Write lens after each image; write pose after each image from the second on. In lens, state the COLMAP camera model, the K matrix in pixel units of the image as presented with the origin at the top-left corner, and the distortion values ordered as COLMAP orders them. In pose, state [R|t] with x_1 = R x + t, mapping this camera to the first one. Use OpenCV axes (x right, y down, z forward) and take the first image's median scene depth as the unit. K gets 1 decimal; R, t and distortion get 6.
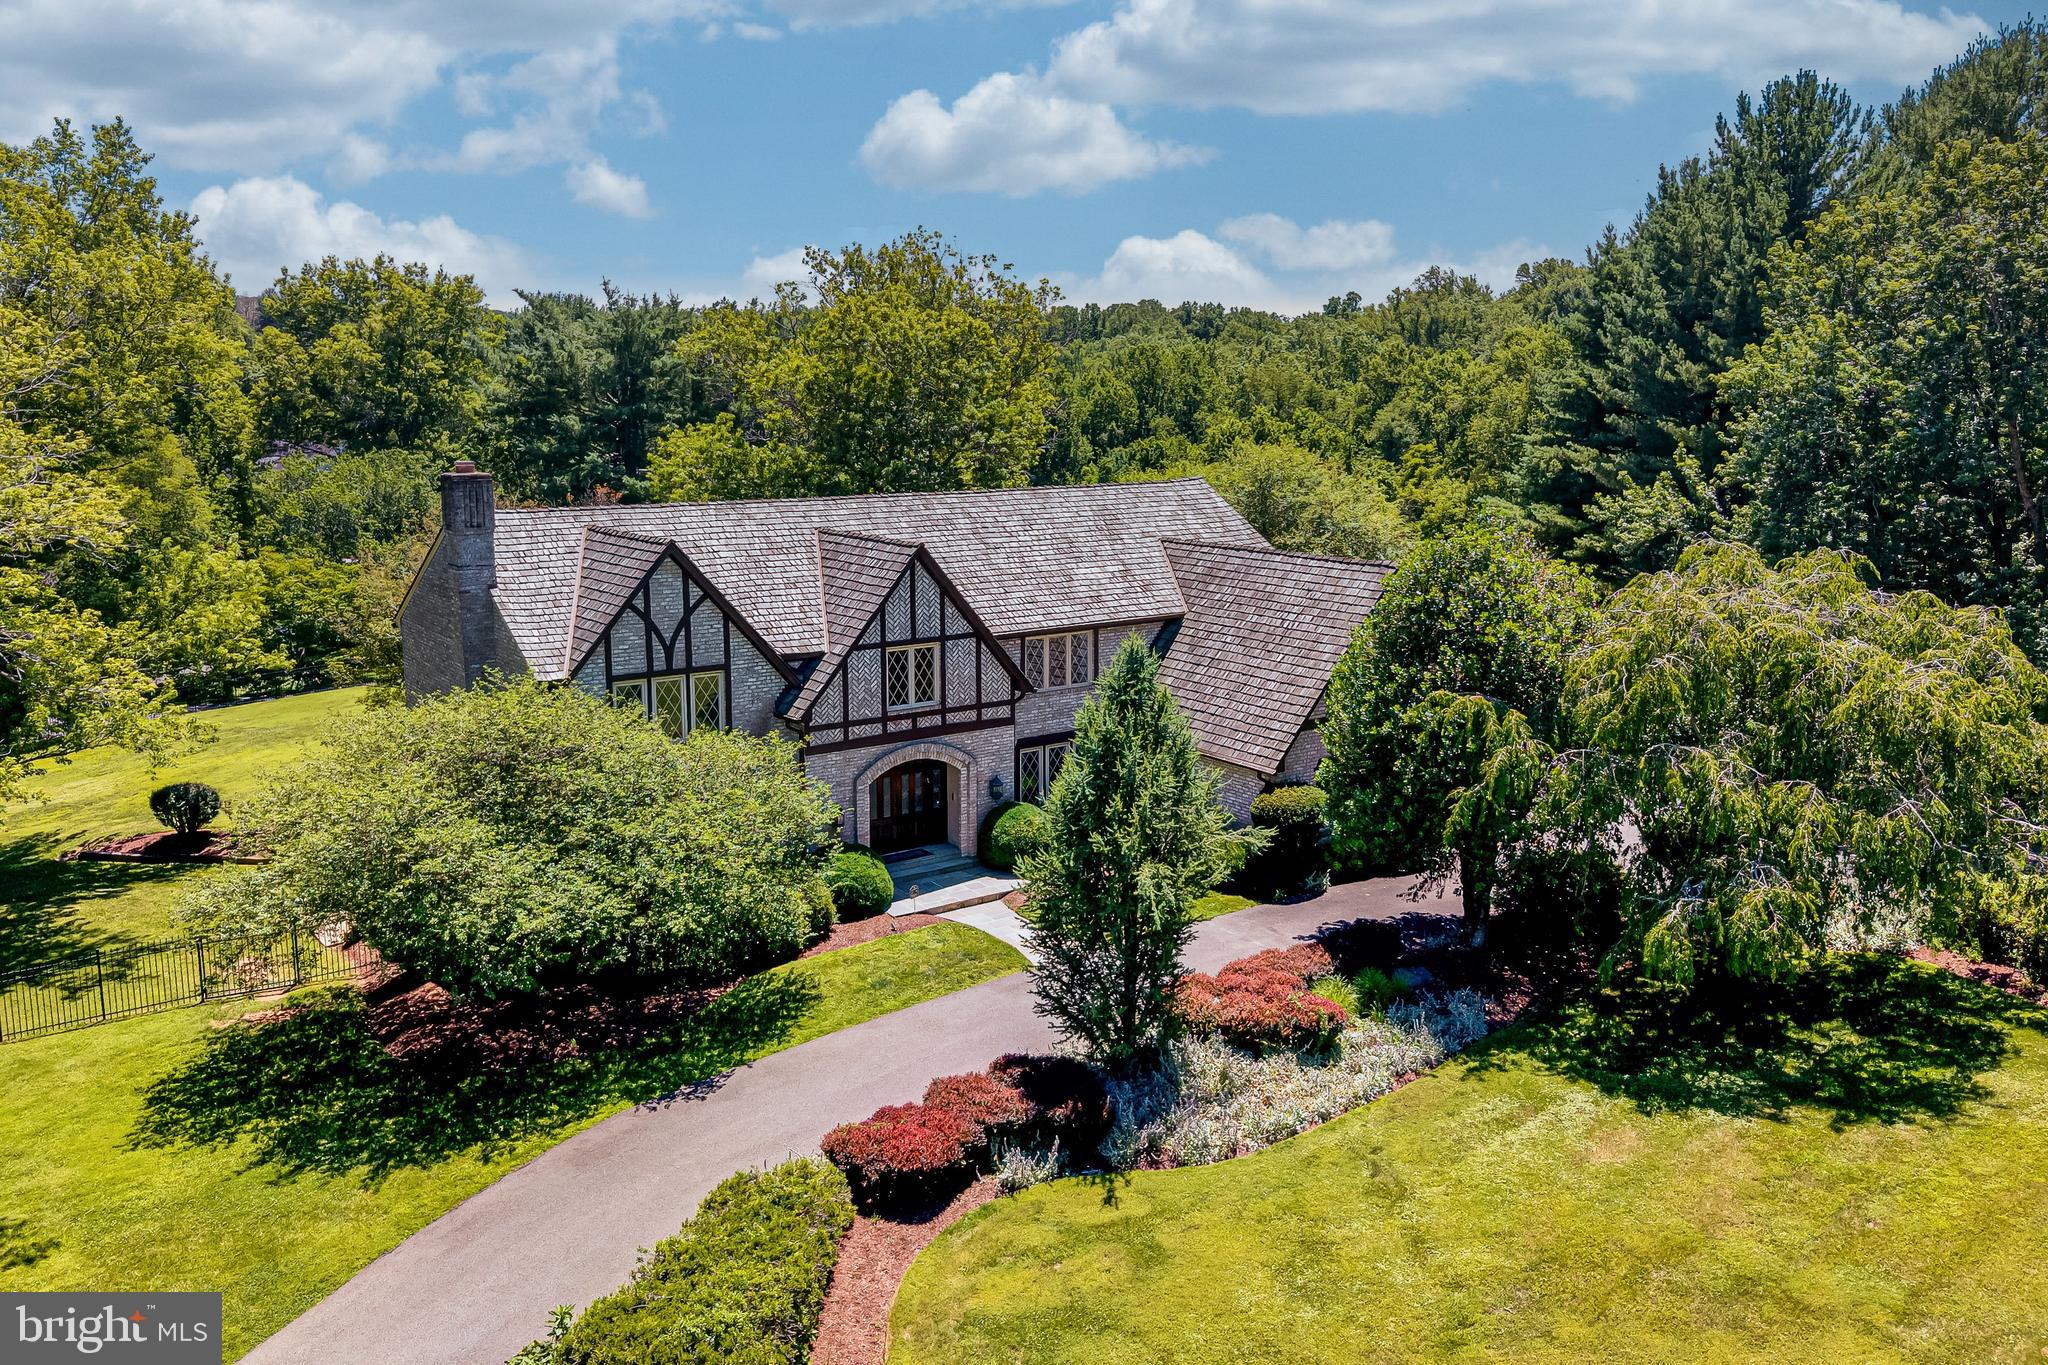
lens RADIAL K [[1633.3, 0, 1024.0], [0, 1633.3, 682.5], [0, 0, 1]] dist [0.050292, -0.086552]
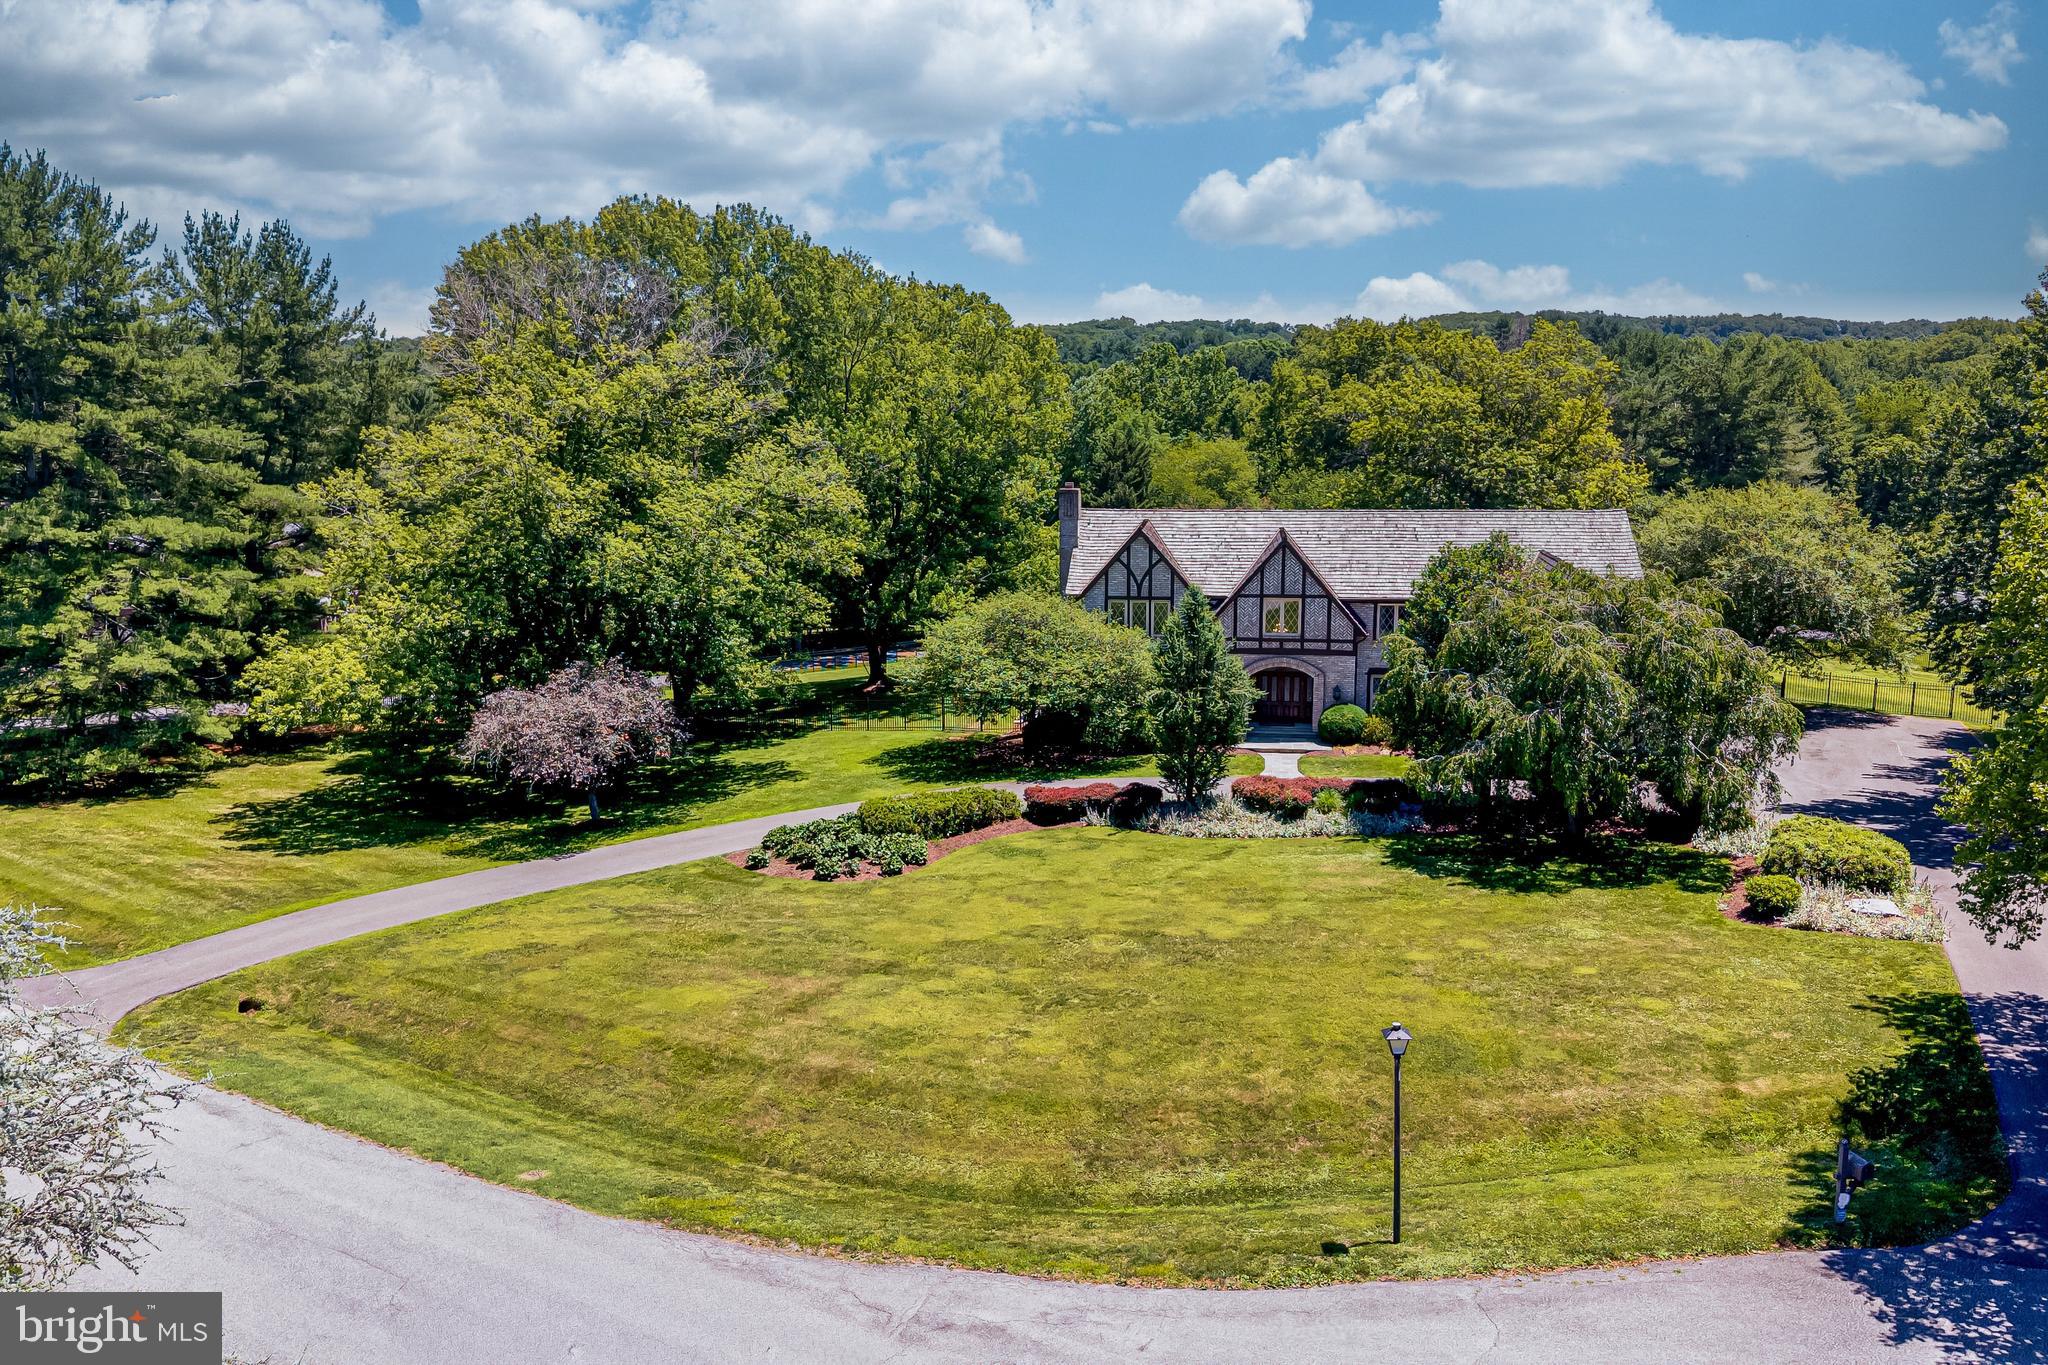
lens RADIAL K [[1695.2, 0, 993.4], [0, 1695.2, 682.9], [0, 0, 1]] dist [0.083321, -0.107931]
pose [[0.708007, 0.116480, -0.696534, 1.079507], [-0.125692, 0.991341, 0.038018, 0.039171], [0.694930, 0.060631, 0.716516, -0.527579]]
